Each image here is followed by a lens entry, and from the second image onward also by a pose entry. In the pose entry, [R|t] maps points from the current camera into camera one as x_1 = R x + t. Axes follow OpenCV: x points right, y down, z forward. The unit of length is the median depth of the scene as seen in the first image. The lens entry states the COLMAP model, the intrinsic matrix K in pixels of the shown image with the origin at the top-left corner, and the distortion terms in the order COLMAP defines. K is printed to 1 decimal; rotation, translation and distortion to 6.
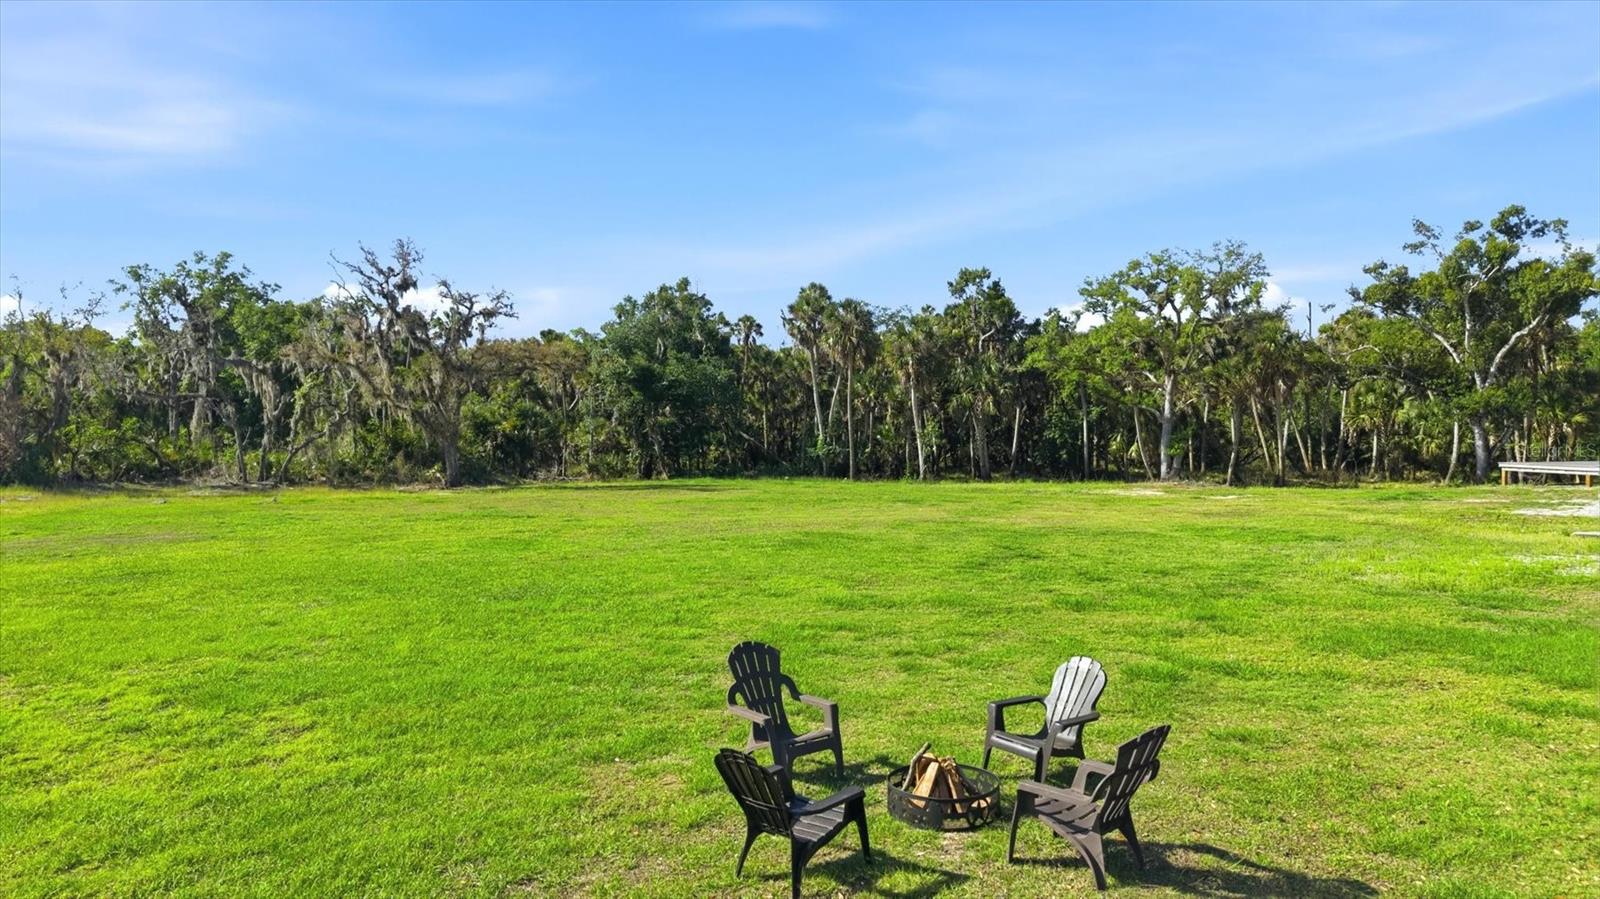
lens RADIAL K [[1047.9, 0, 804.5], [0, 1047.9, 442.7], [0, 0, 1]] dist [0.061659, -0.080438]
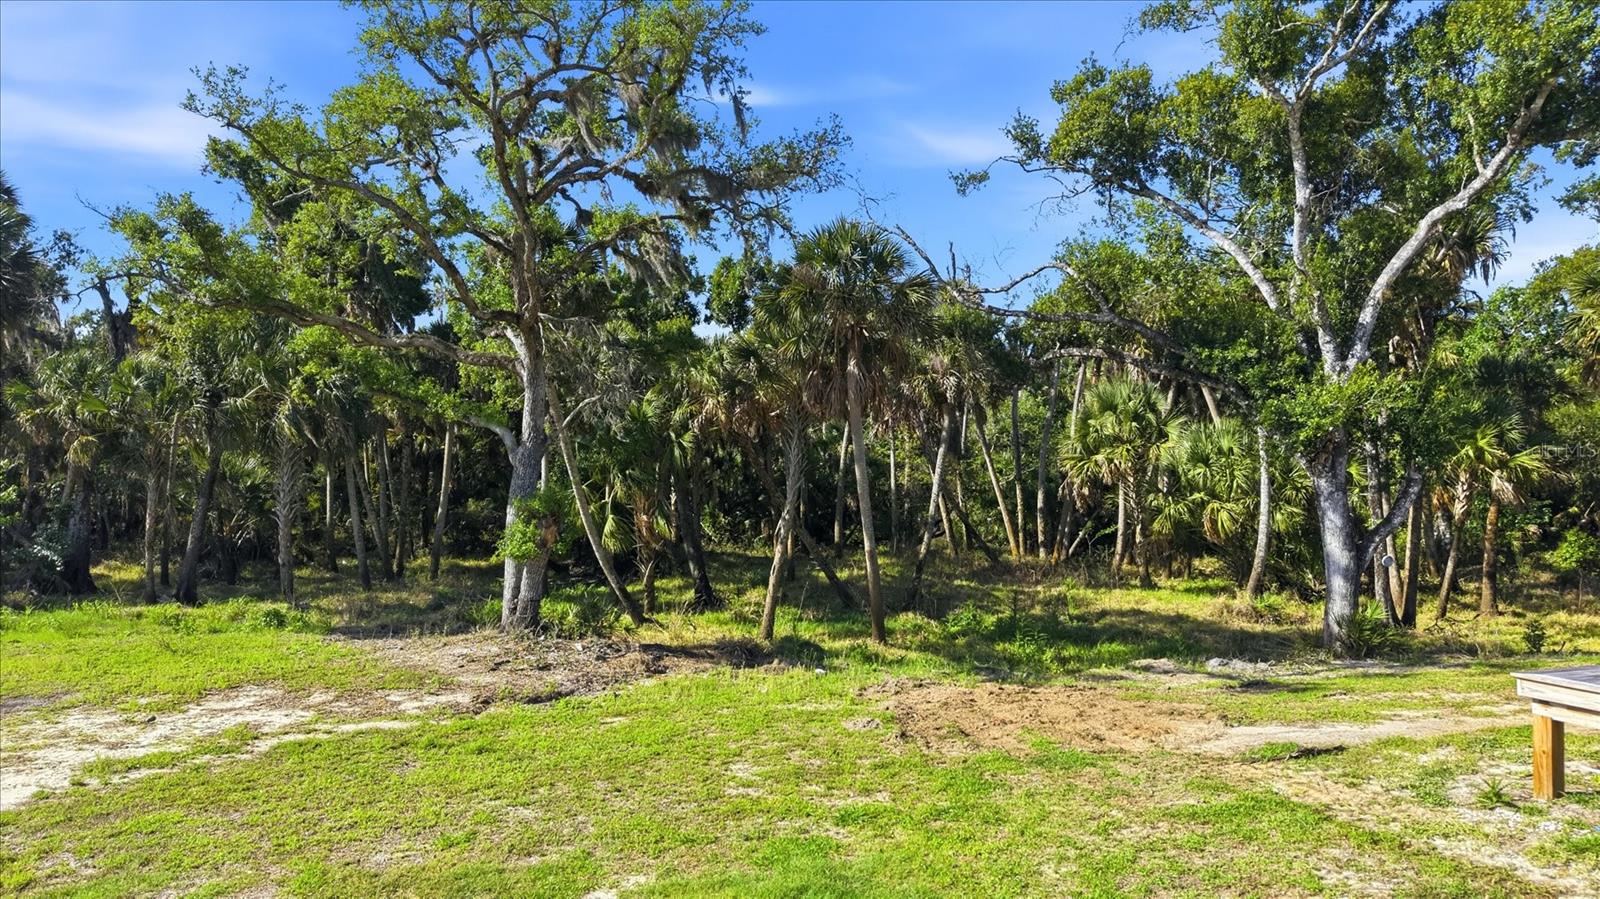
lens RADIAL K [[1047.9, 0, 804.5], [0, 1047.9, 442.7], [0, 0, 1]] dist [0.061659, -0.080438]
pose [[0.988118, 0.009316, 0.153414, 0.384272], [-0.002420, 0.998981, -0.045070, -0.010123], [-0.153678, 0.044163, 0.987134, 0.639867]]
